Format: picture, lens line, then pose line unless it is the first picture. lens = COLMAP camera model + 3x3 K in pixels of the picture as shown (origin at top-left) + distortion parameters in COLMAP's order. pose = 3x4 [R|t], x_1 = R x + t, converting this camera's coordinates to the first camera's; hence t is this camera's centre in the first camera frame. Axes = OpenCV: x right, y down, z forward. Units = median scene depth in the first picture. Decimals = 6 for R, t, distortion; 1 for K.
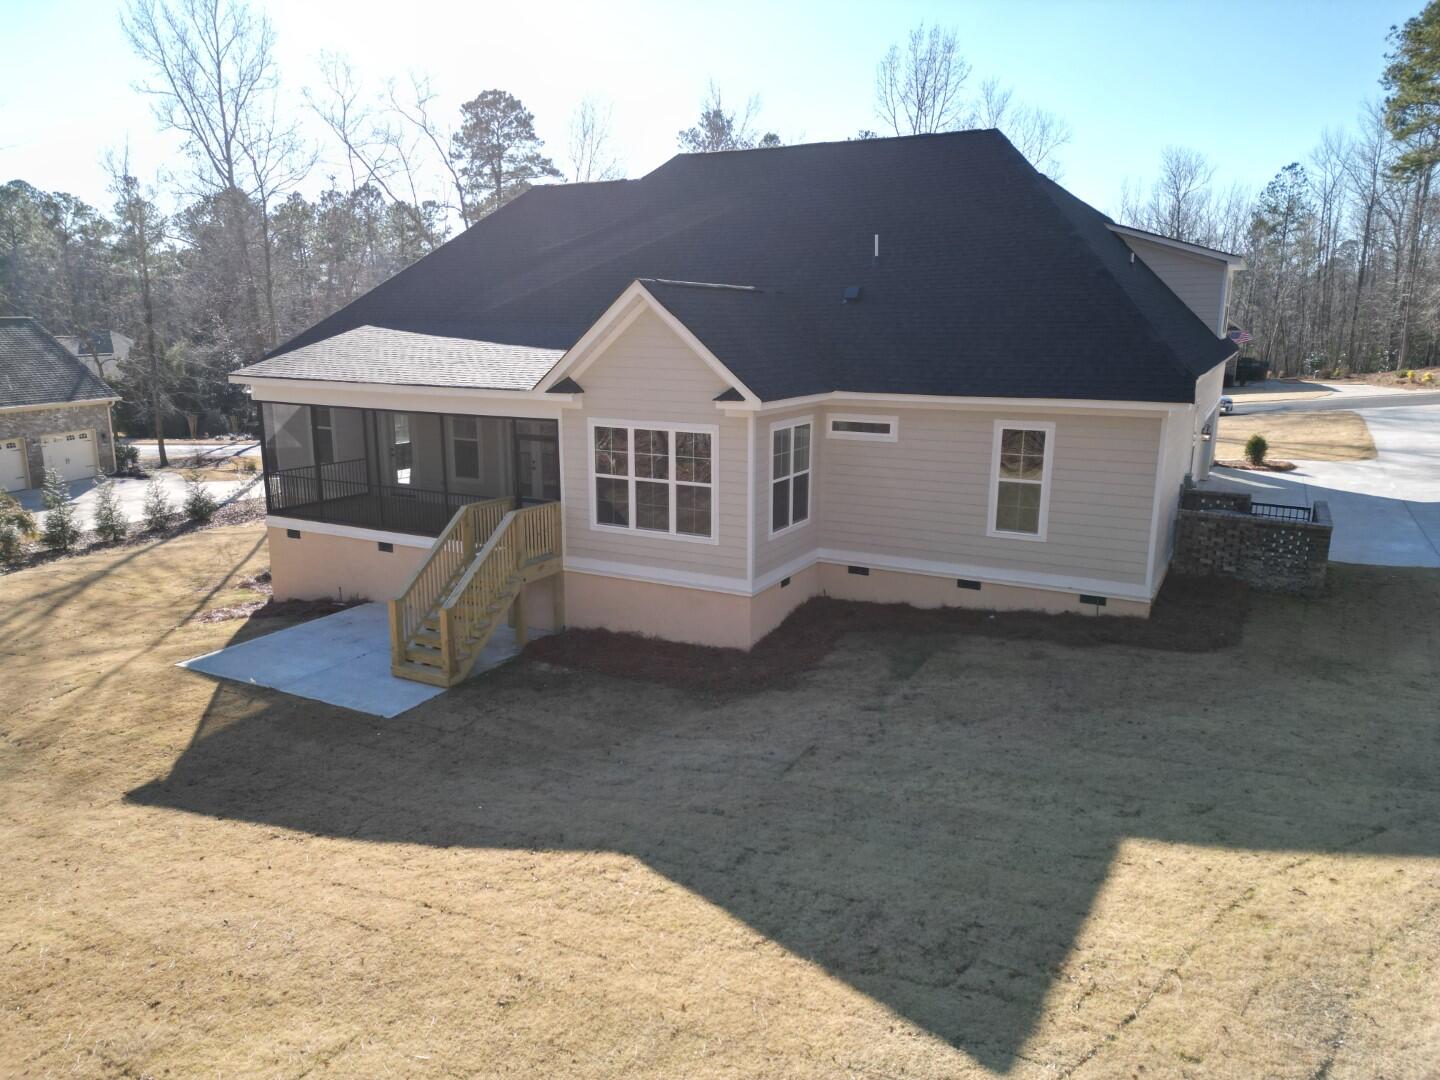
lens RADIAL K [[1029.7, 0, 718.1], [0, 1029.7, 498.2], [0, 0, 1]] dist [0.091177, -0.090732]
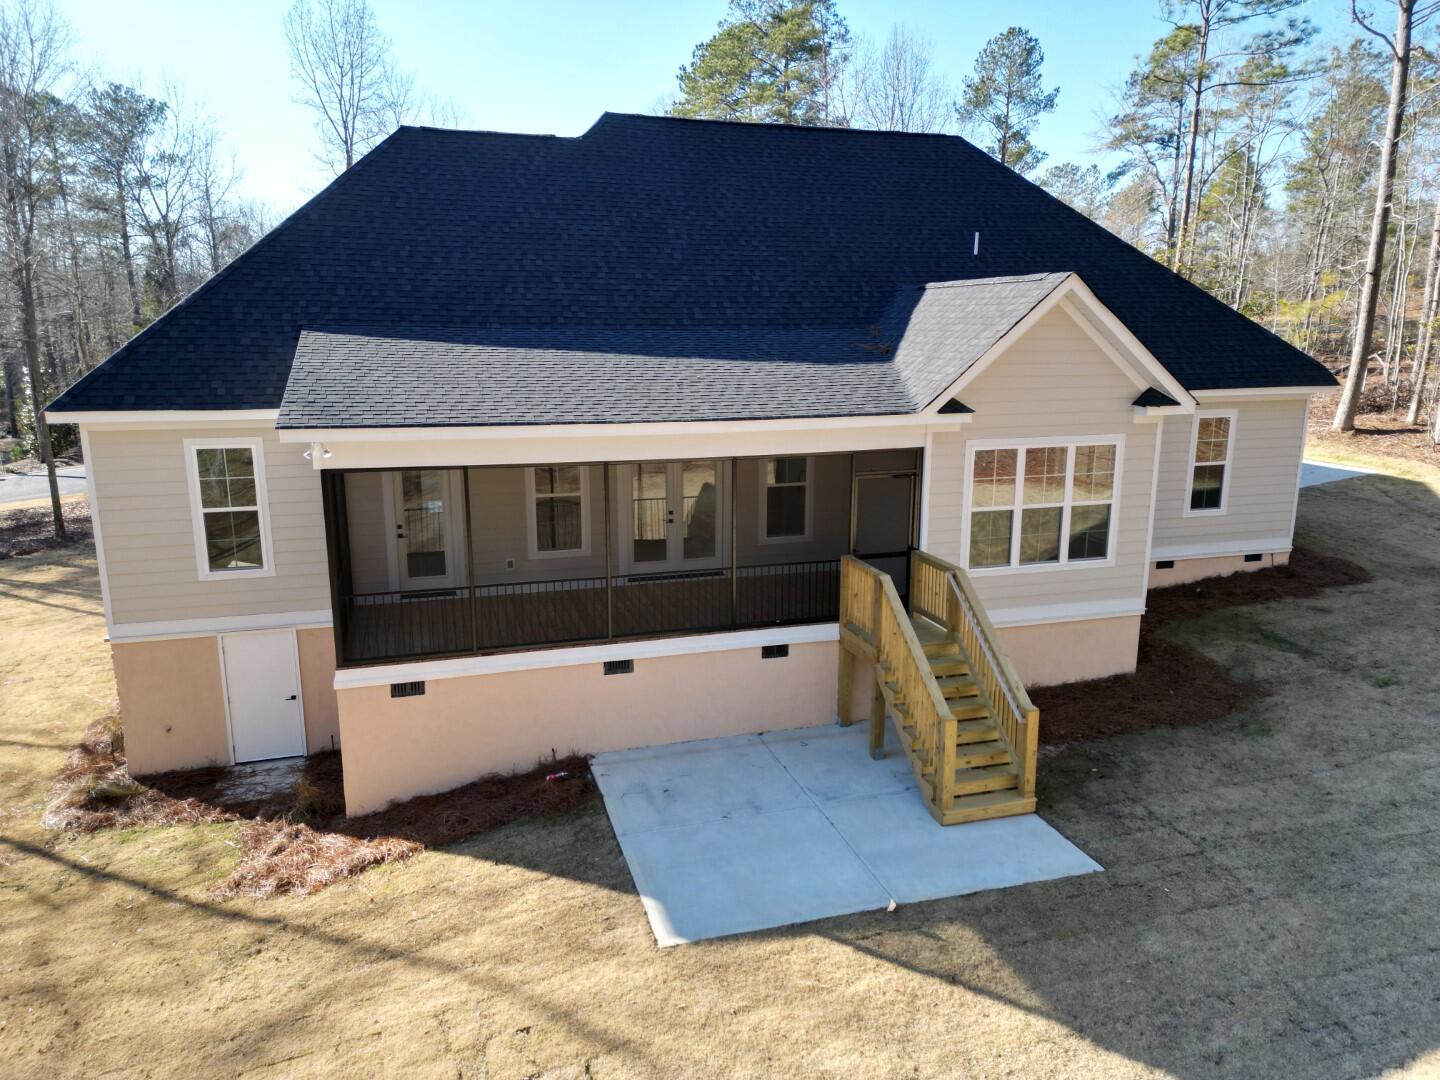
lens RADIAL K [[992.2, 0, 727.8], [0, 992.2, 537.3], [0, 0, 1]] dist [0.092173, -0.079295]
pose [[0.701980, -0.150326, 0.696151, -0.842158], [0.127879, 0.988189, 0.084438, -0.096690], [-0.700622, 0.029749, 0.712912, 0.598201]]
